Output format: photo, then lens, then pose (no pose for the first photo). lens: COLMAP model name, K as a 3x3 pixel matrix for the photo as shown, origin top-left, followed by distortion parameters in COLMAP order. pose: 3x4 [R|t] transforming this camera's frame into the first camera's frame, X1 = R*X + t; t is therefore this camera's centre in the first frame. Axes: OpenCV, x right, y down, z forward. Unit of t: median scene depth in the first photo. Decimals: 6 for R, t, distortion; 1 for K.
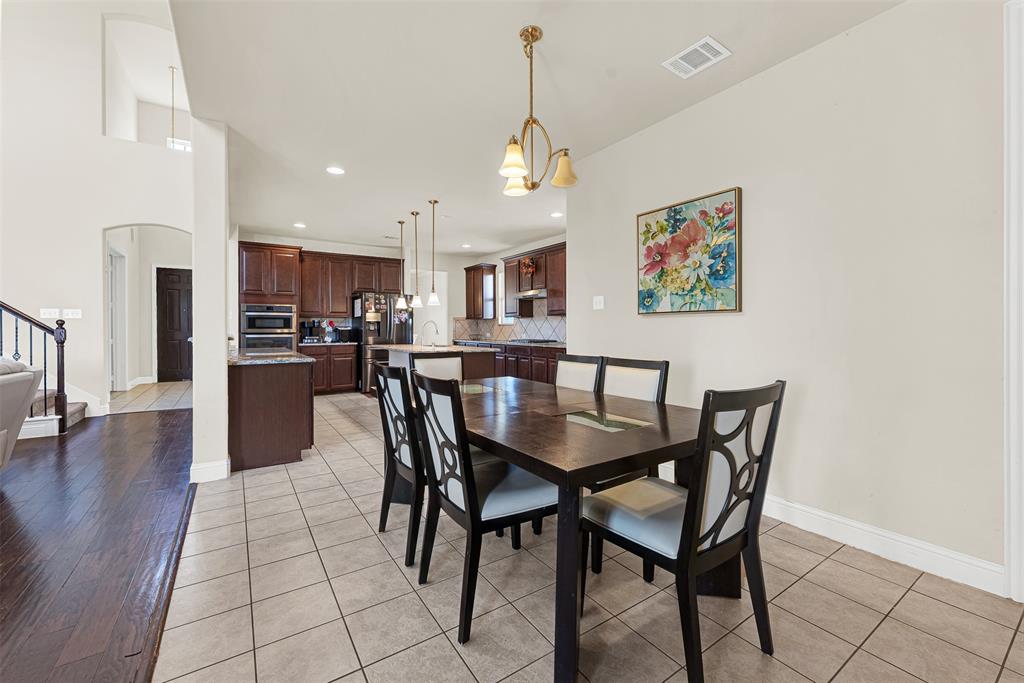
lens RADIAL K [[416.6, 0, 510.9], [0, 416.6, 329.4], [0, 0, 1]] dist [-0.000250, -0.001062]
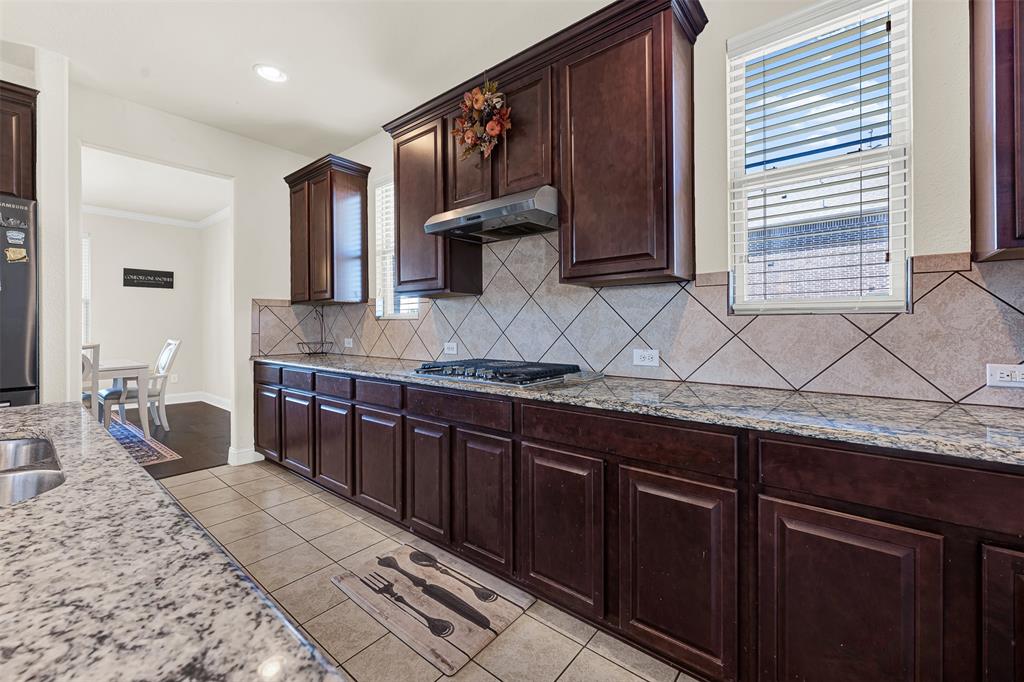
lens RADIAL K [[416.6, 0, 511.1], [0, 416.6, 323.5], [0, 0, 1]] dist [-0.000250, -0.001062]
pose [[0.956415, -0.001803, 0.292006, -0.029894], [0.003703, 0.999975, -0.005955, -0.003473], [-0.291988, 0.006777, 0.956398, 0.792672]]
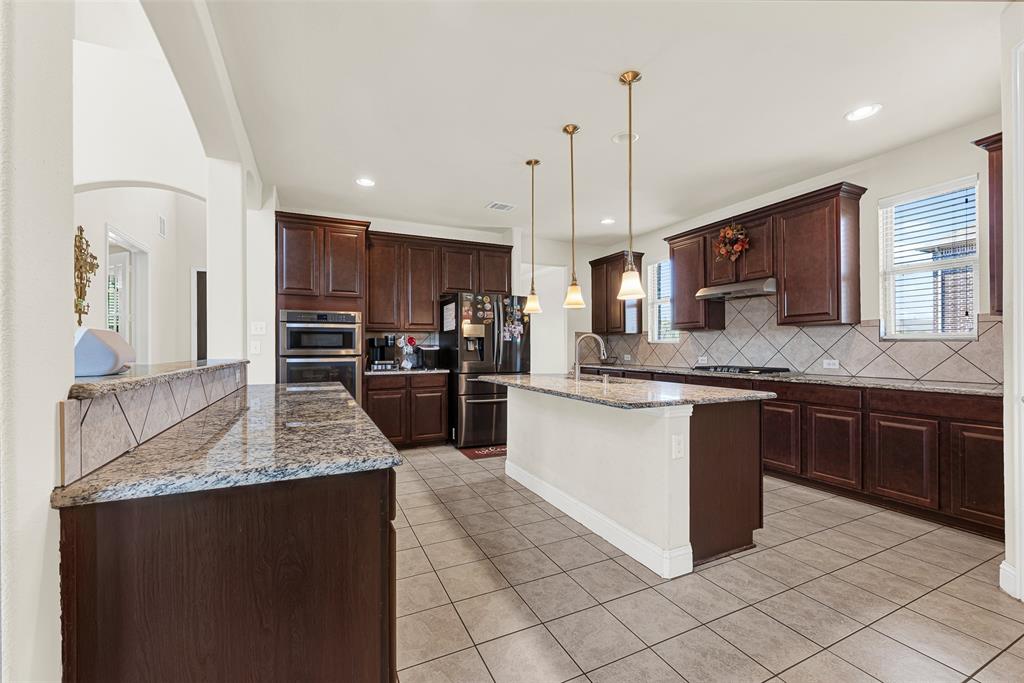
lens RADIAL K [[416.6, 0, 512.1], [0, 416.6, 346.4], [0, 0, 1]] dist [-0.000250, -0.001062]
pose [[0.989856, -0.001774, -0.142065, -0.203439], [0.001047, 0.999986, -0.005192, -0.001793], [0.142072, 0.004991, 0.989844, 0.417479]]
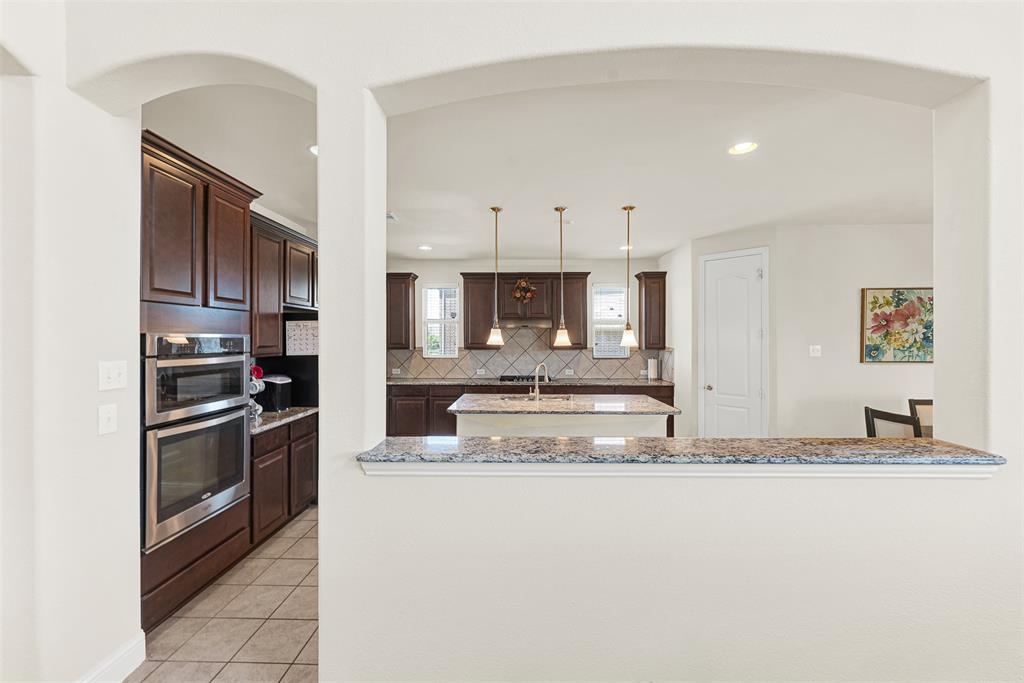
lens RADIAL K [[416.6, 0, 510.9], [0, 416.6, 341.8], [0, 0, 1]] dist [-0.000250, -0.001062]
pose [[0.576285, -0.003676, 0.817241, -0.744061], [0.001737, 0.999993, 0.003273, -0.055838], [-0.817247, -0.000466, 0.576287, 0.597519]]
